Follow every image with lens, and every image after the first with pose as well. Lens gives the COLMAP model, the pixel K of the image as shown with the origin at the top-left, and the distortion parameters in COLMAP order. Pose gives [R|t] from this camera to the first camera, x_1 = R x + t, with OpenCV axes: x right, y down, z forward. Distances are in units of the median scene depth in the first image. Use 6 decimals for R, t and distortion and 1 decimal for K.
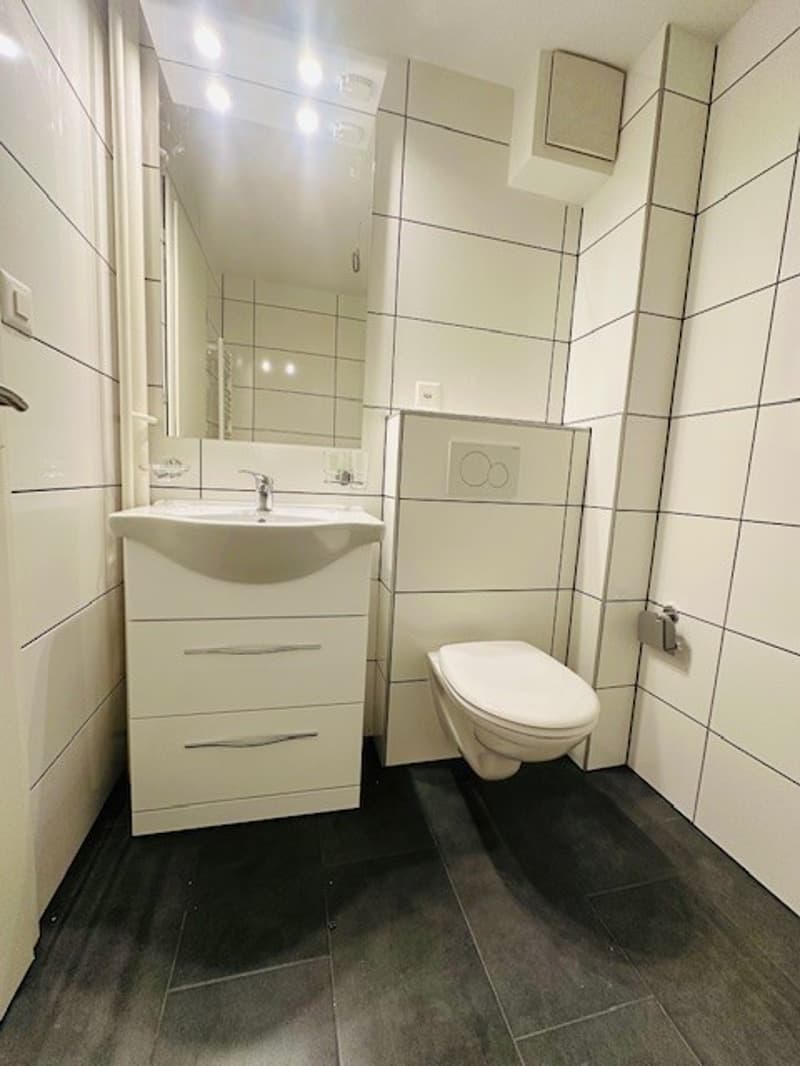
lens RADIAL K [[423.8, 0, 400.0], [0, 423.8, 533.0], [0, 0, 1]] dist [-0.000812, -0.000037]
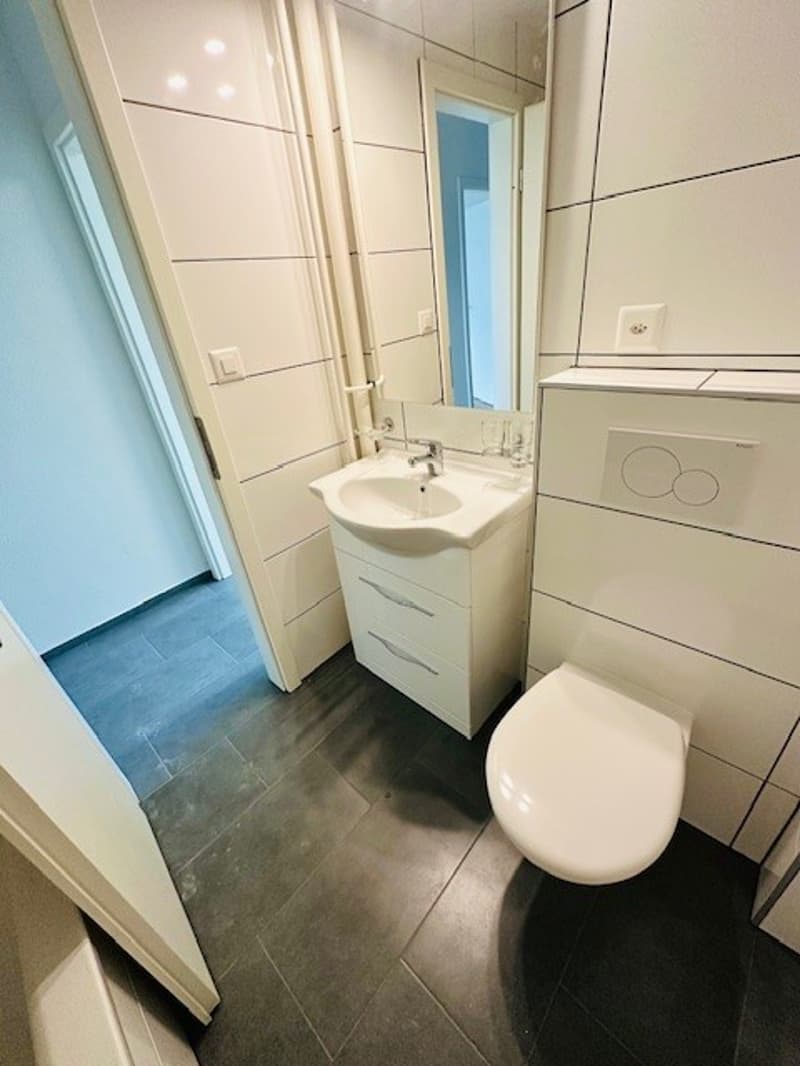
lens RADIAL K [[423.8, 0, 400.0], [0, 423.8, 533.0], [0, 0, 1]] dist [-0.000812, -0.000037]
pose [[0.542209, 0.314370, -0.779218, 0.512479], [0.023205, 0.921415, 0.387885, -0.332317], [0.839923, -0.228397, 0.492305, 0.367011]]
